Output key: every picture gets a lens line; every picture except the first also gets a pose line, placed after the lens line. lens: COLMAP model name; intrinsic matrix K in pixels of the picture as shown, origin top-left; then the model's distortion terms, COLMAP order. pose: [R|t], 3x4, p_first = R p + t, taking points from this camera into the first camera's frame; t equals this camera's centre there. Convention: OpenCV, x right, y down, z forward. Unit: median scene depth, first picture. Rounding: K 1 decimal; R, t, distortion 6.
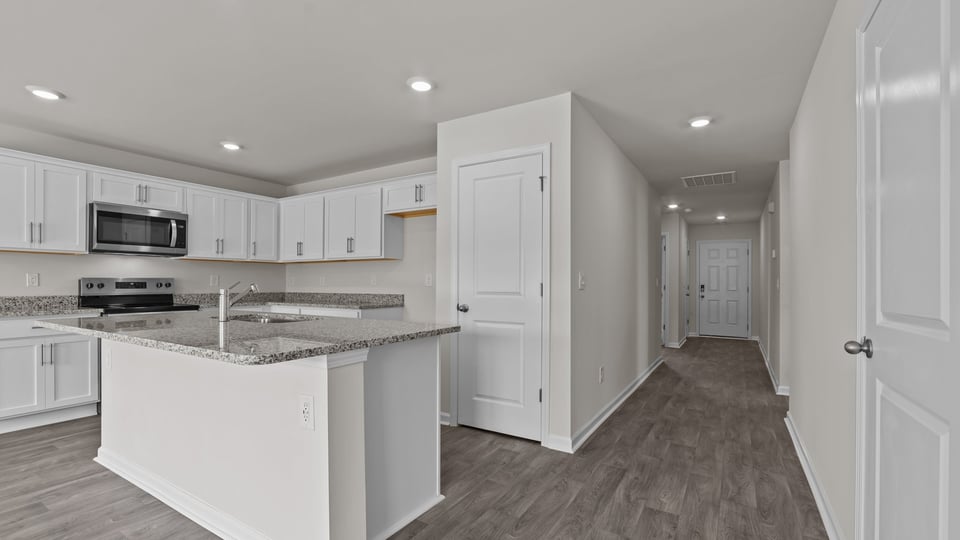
lens RADIAL K [[423.5, 0, 475.7], [0, 423.5, 283.3], [0, 0, 1]] dist [-0.020231, 0.006626]
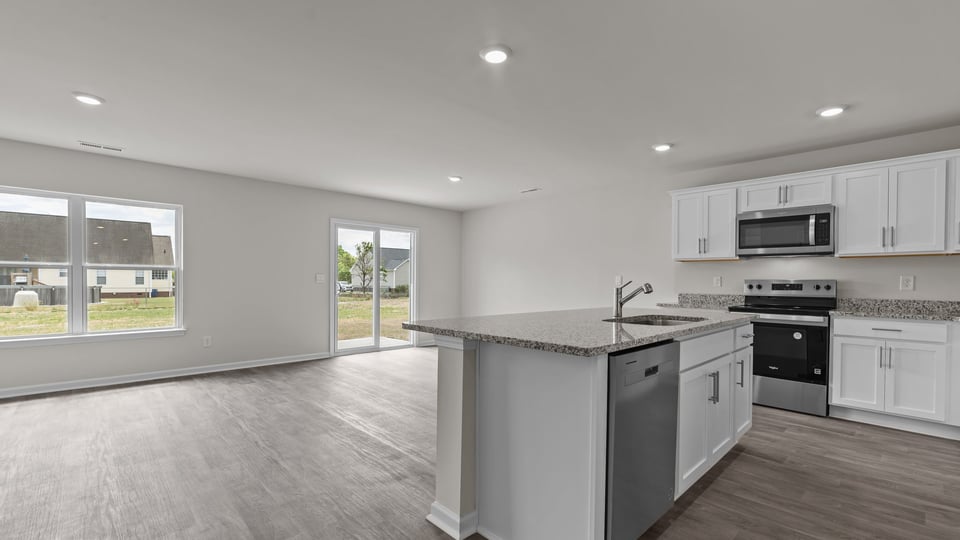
lens RADIAL K [[423.5, 0, 479.6], [0, 423.5, 284.1], [0, 0, 1]] dist [-0.020231, 0.006626]
pose [[-0.253562, -0.000065, -0.967319, 0.335942], [-0.008191, 0.999964, 0.002080, 0.001529], [0.967284, 0.008451, -0.253554, 0.537716]]
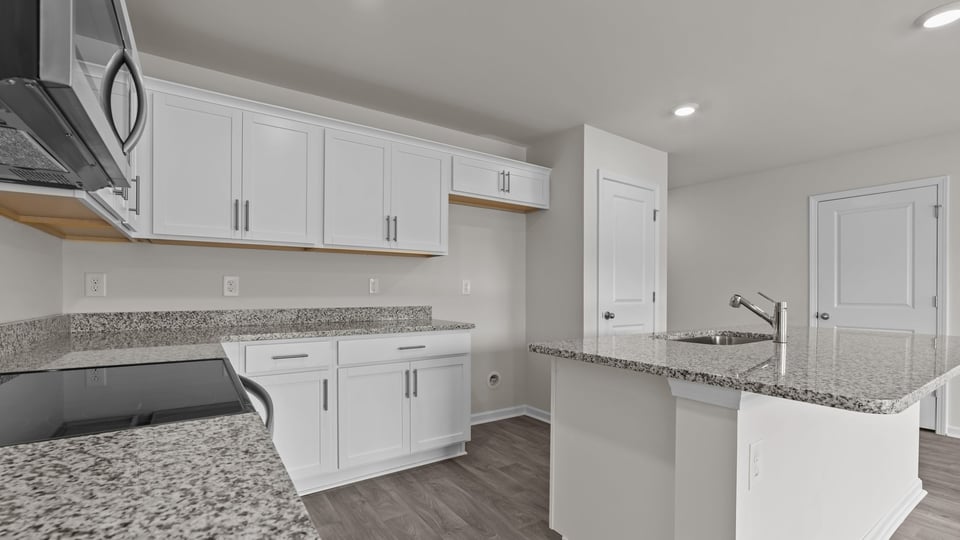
lens RADIAL K [[423.5, 0, 484.5], [0, 423.5, 286.0], [0, 0, 1]] dist [-0.020231, 0.006626]
pose [[0.390495, 0.003586, 0.920598, -0.876971], [-0.008534, 0.999964, -0.000275, -0.009076], [-0.920565, -0.007749, 0.390511, 0.690433]]
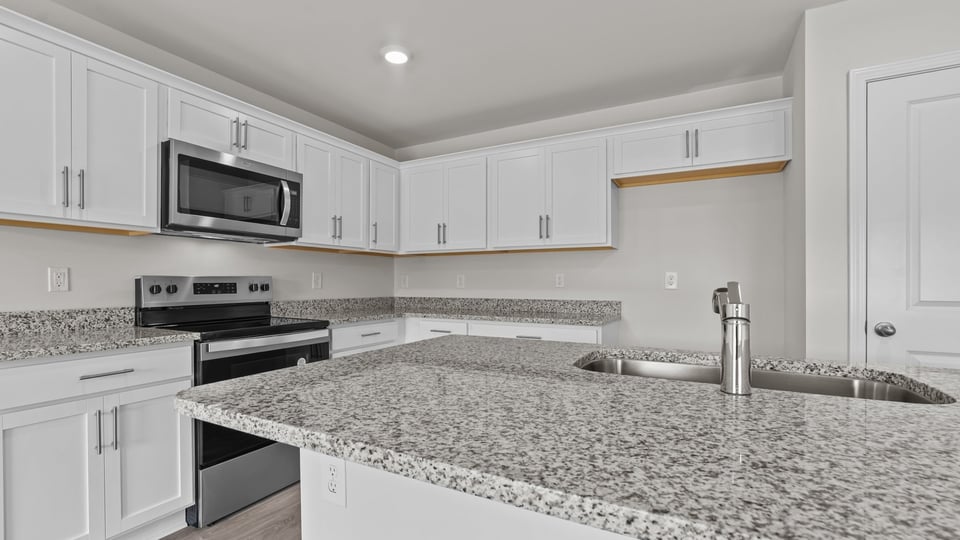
lens RADIAL K [[423.5, 0, 475.0], [0, 423.5, 285.0], [0, 0, 1]] dist [-0.020231, 0.006626]
pose [[0.998477, -0.000521, 0.055160, -0.479264], [0.000211, 0.999984, 0.005629, -0.003410], [-0.055162, -0.005609, 0.998462, 0.372711]]
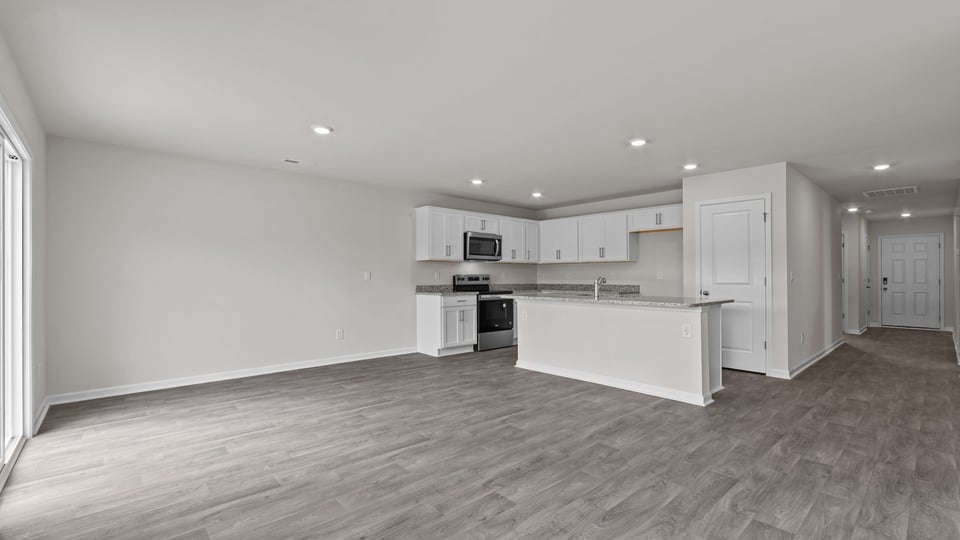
lens RADIAL K [[423.5, 0, 474.8], [0, 423.5, 273.1], [0, 0, 1]] dist [-0.020231, 0.006626]
pose [[0.959998, -0.005248, -0.279956, -0.335963], [0.002812, 0.999955, -0.009104, -0.003639], [0.279991, 0.007953, 0.959970, -0.633370]]
